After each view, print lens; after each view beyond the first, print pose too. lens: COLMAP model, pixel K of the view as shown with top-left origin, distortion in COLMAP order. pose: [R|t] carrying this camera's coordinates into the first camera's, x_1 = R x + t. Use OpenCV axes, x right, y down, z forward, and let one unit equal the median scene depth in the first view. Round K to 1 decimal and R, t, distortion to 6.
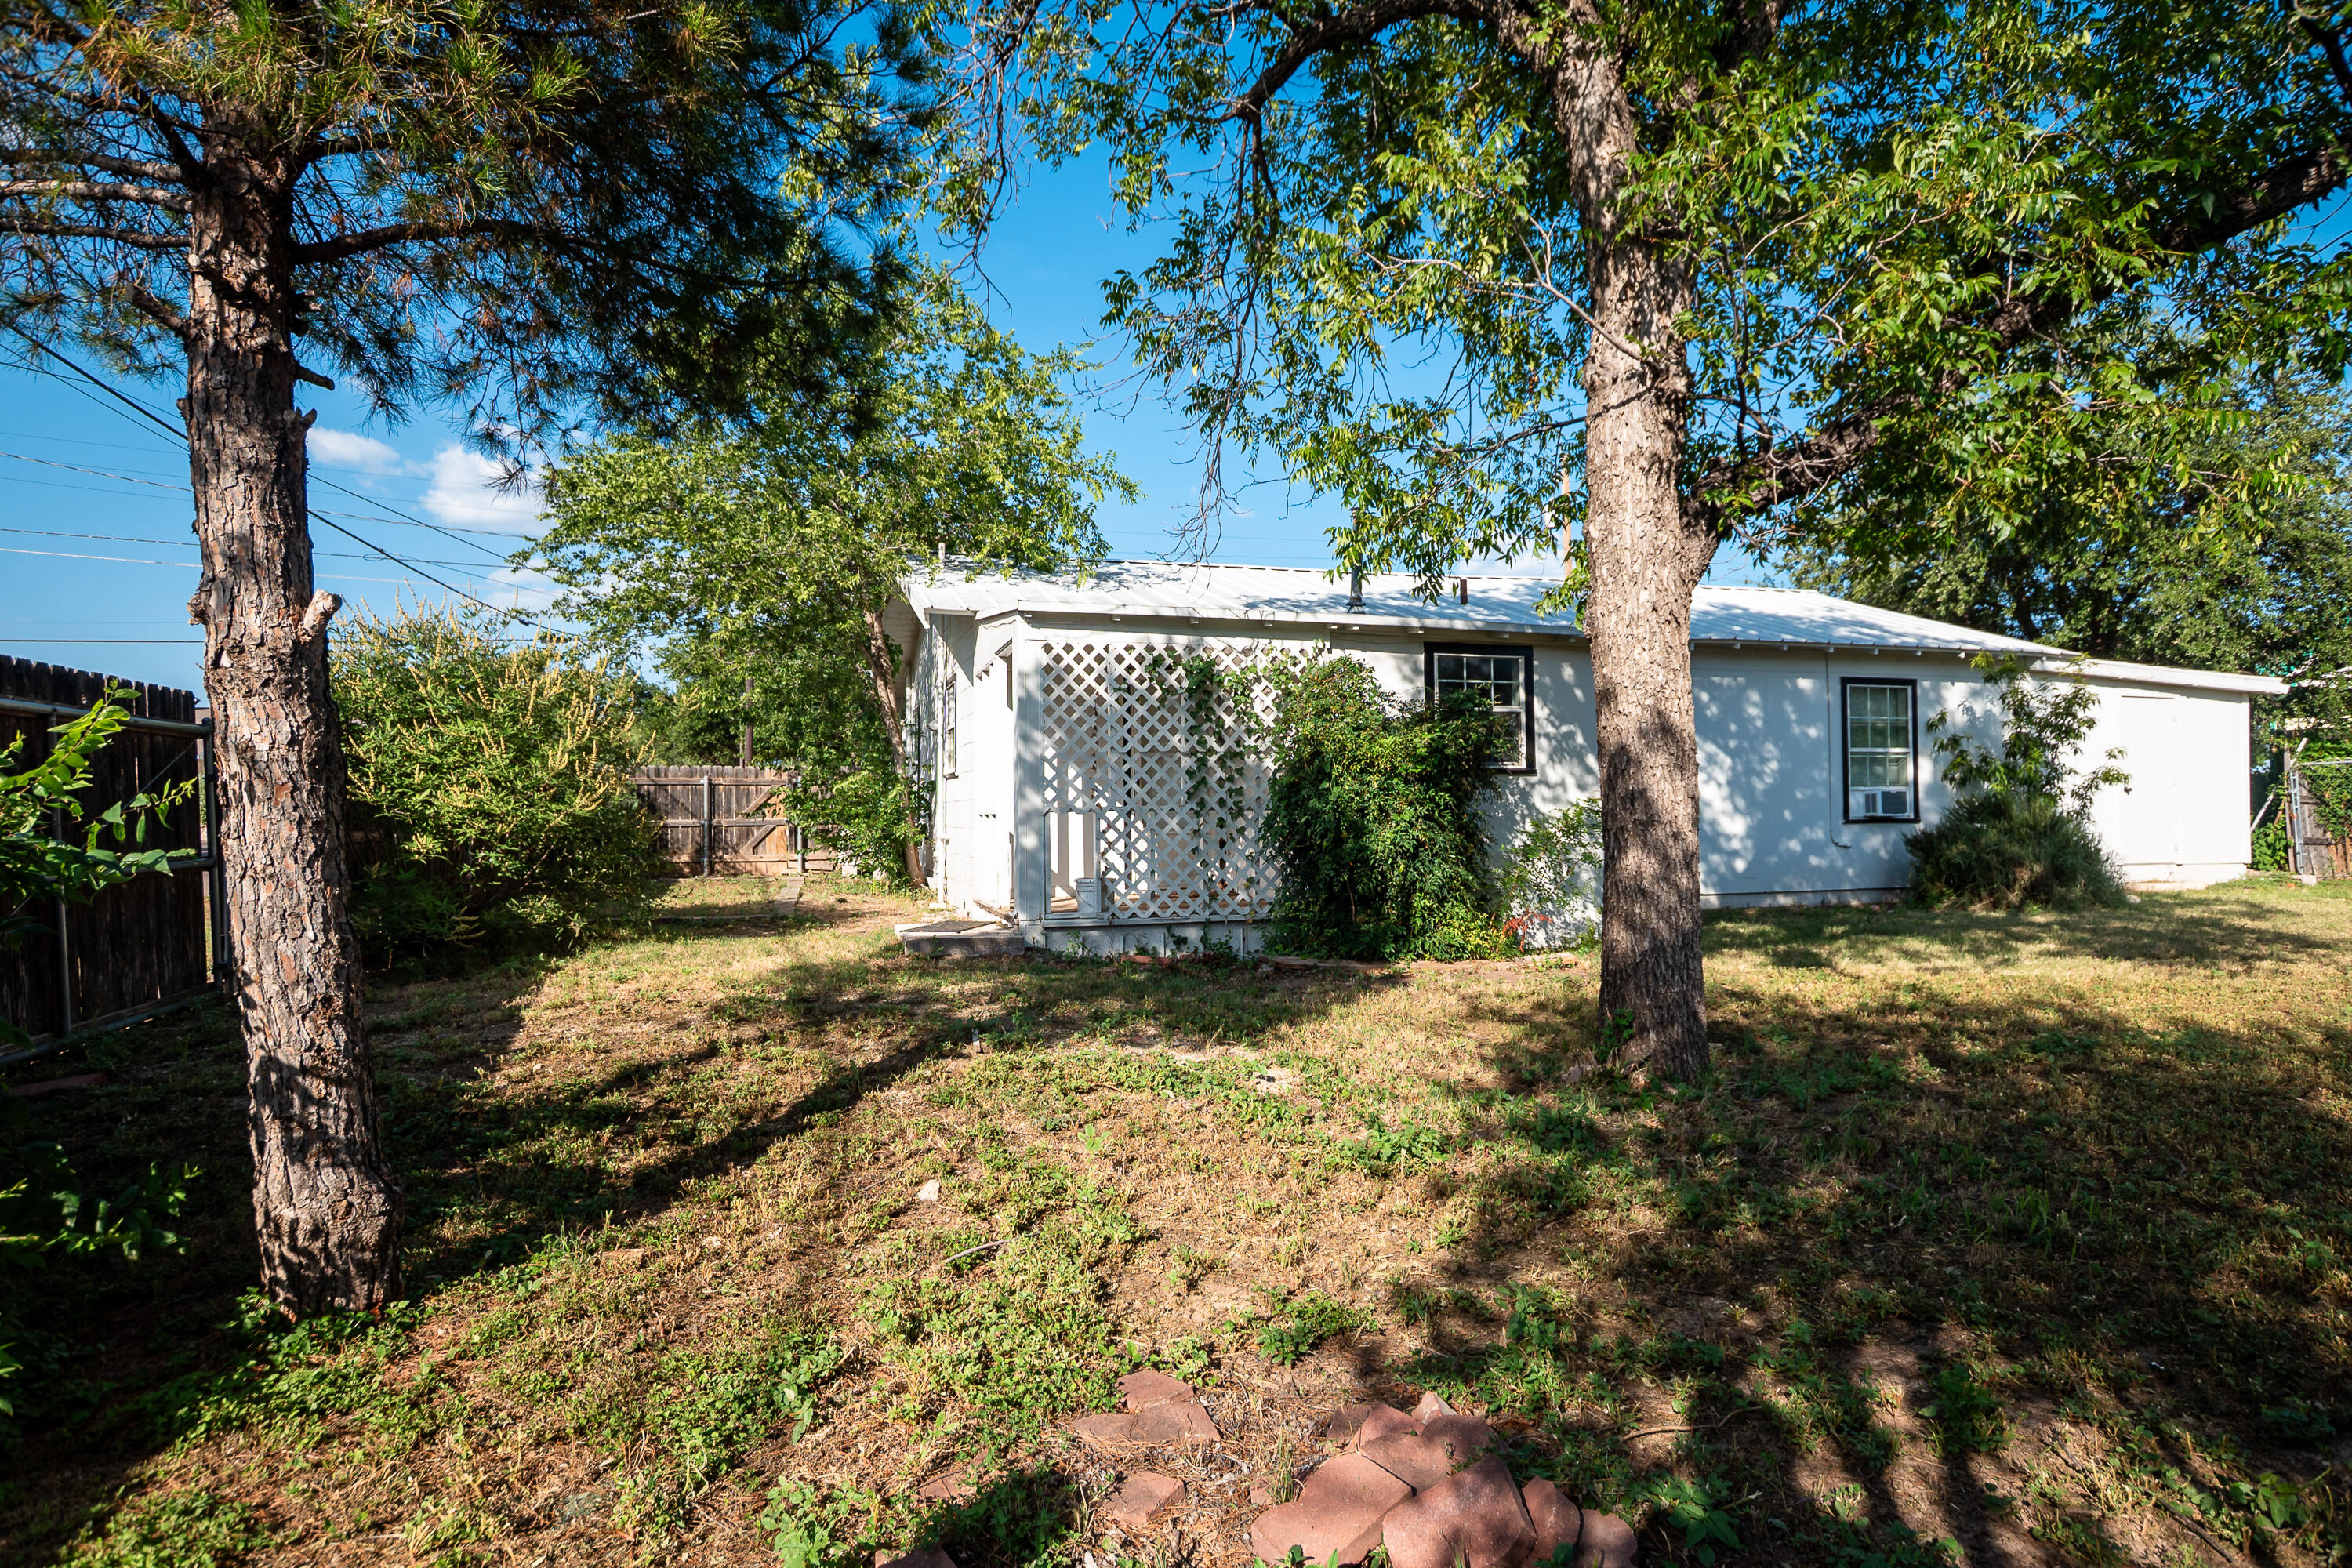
lens RADIAL K [[1298.1, 0, 1213.3], [0, 1298.1, 793.3], [0, 0, 1]] dist [0.003291, 0.002475]
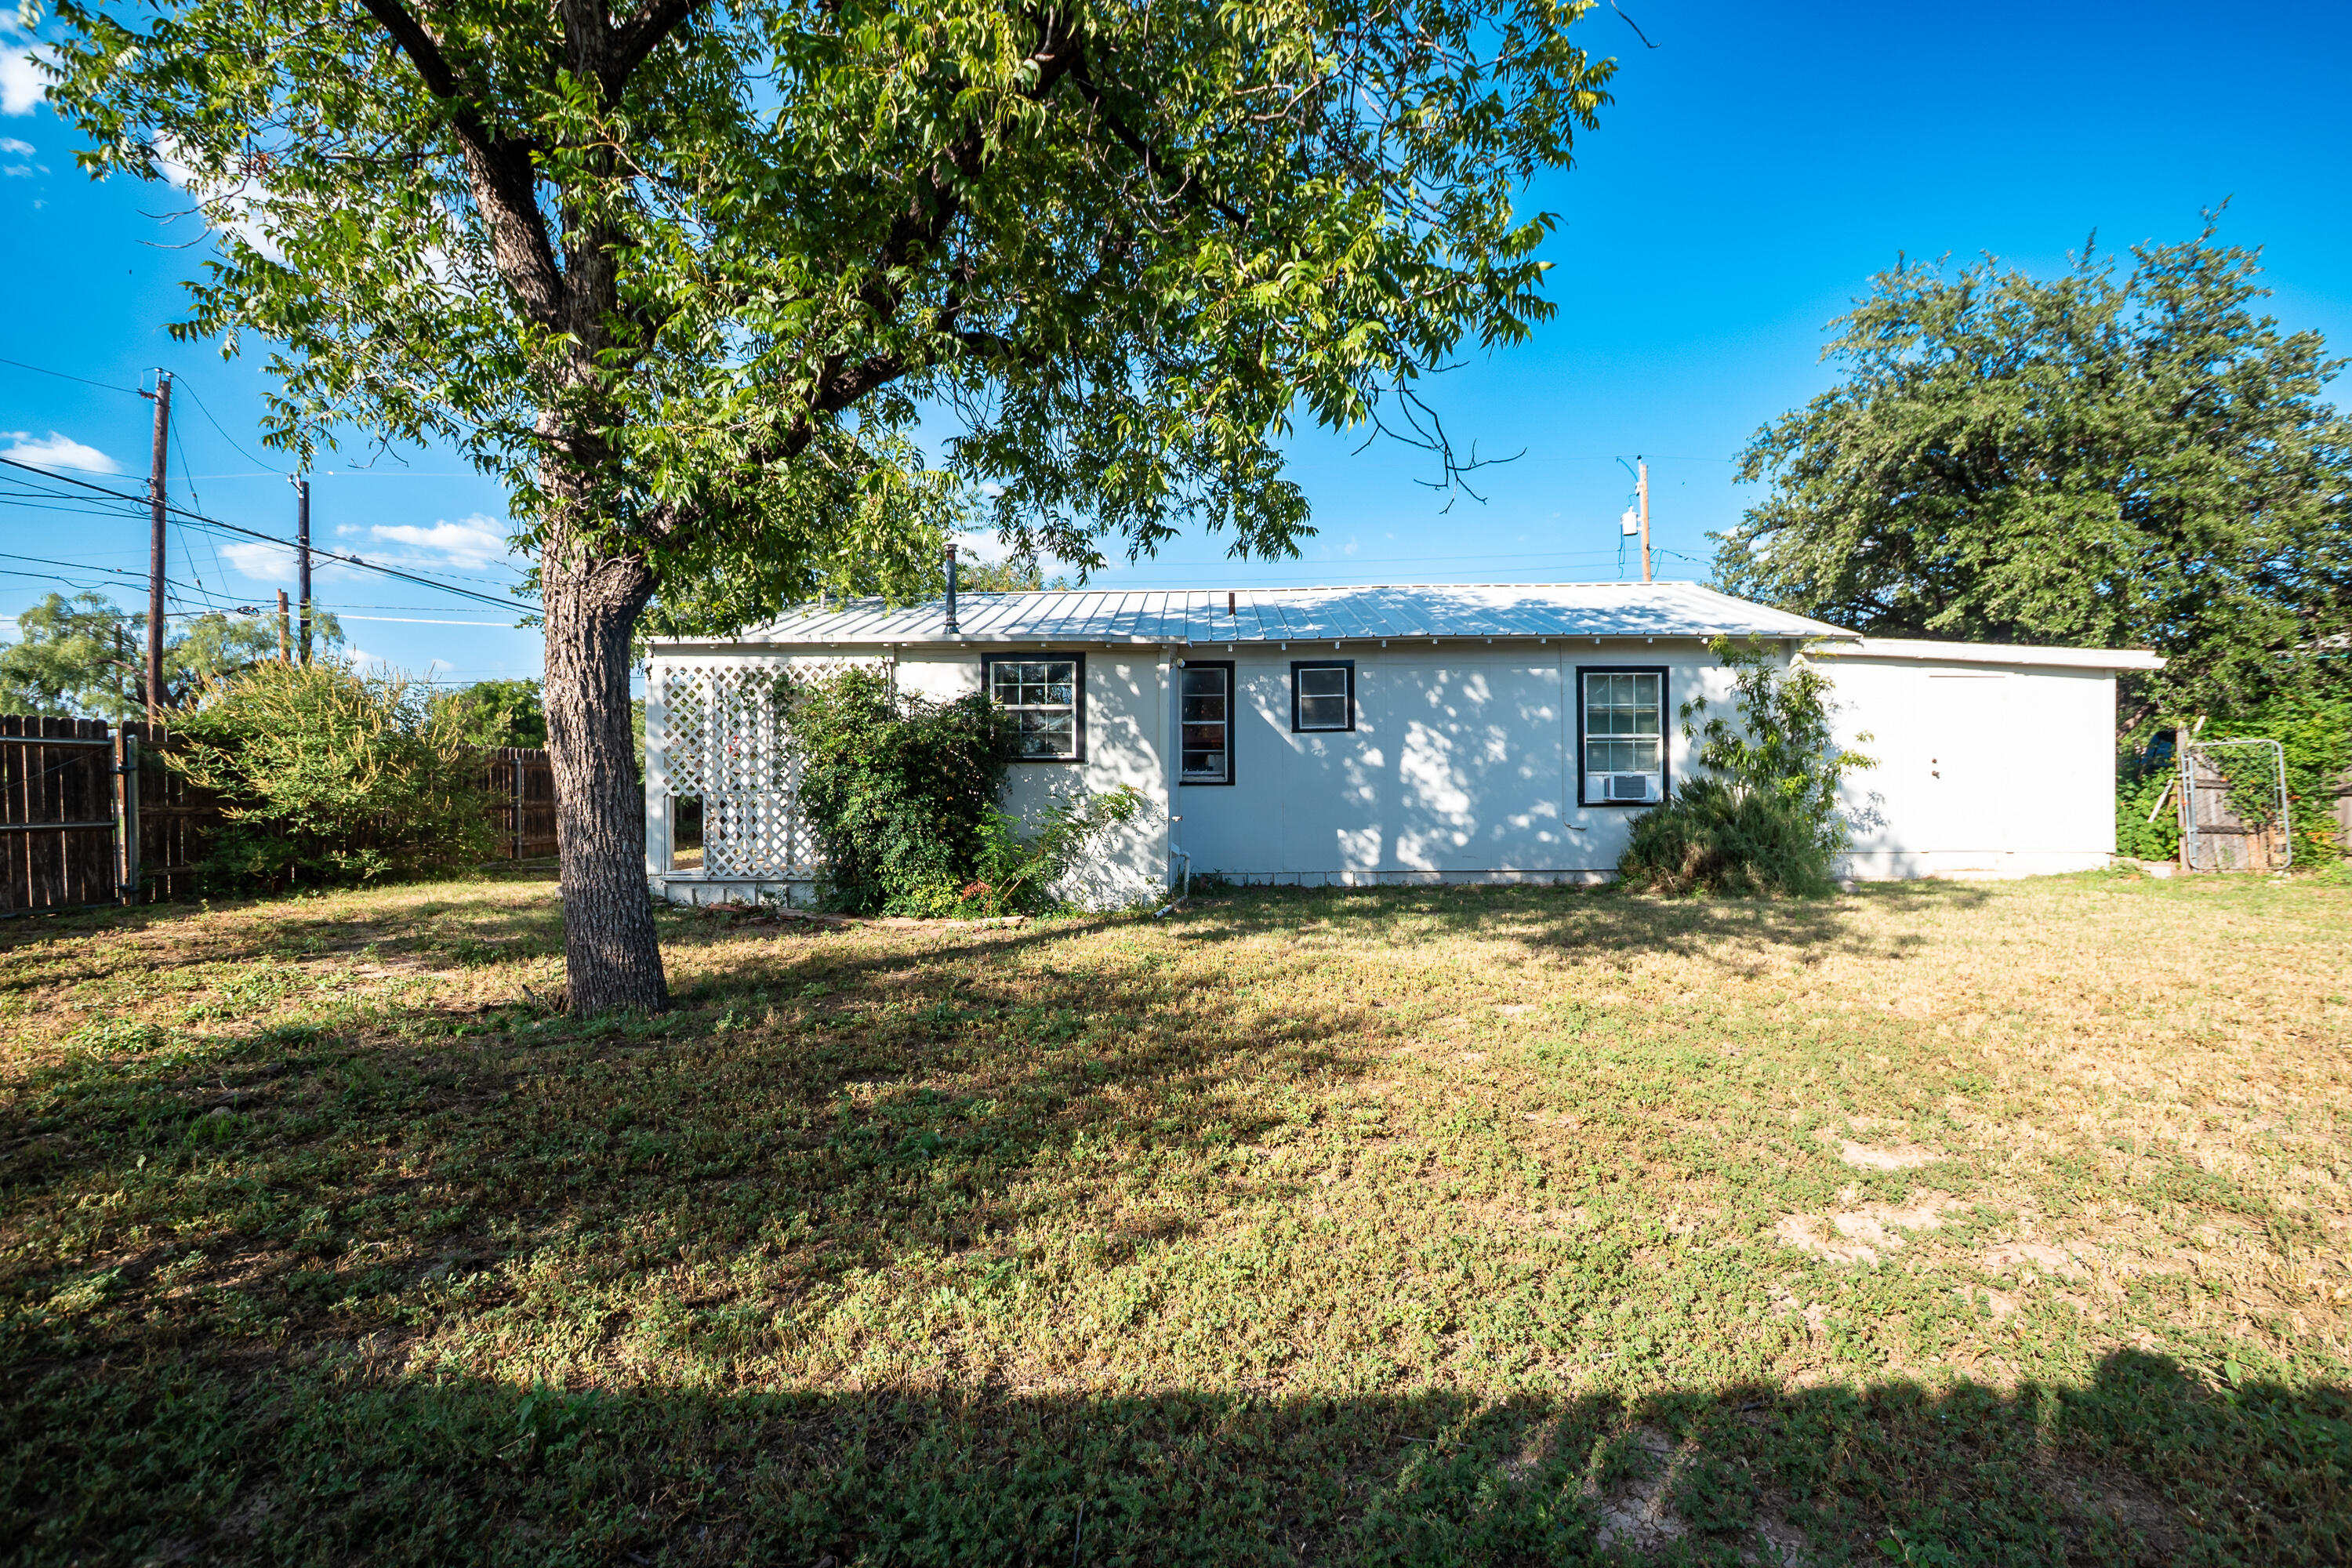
lens RADIAL K [[1067.9, 0, 1184.6], [0, 1067.9, 787.6], [0, 0, 1]] dist [-0.020074, 0.003309]
pose [[0.948130, 0.000537, -0.317883, 0.637905], [0.002668, 0.999950, 0.009646, -0.001288], [0.317872, -0.009994, 0.948081, 0.117354]]
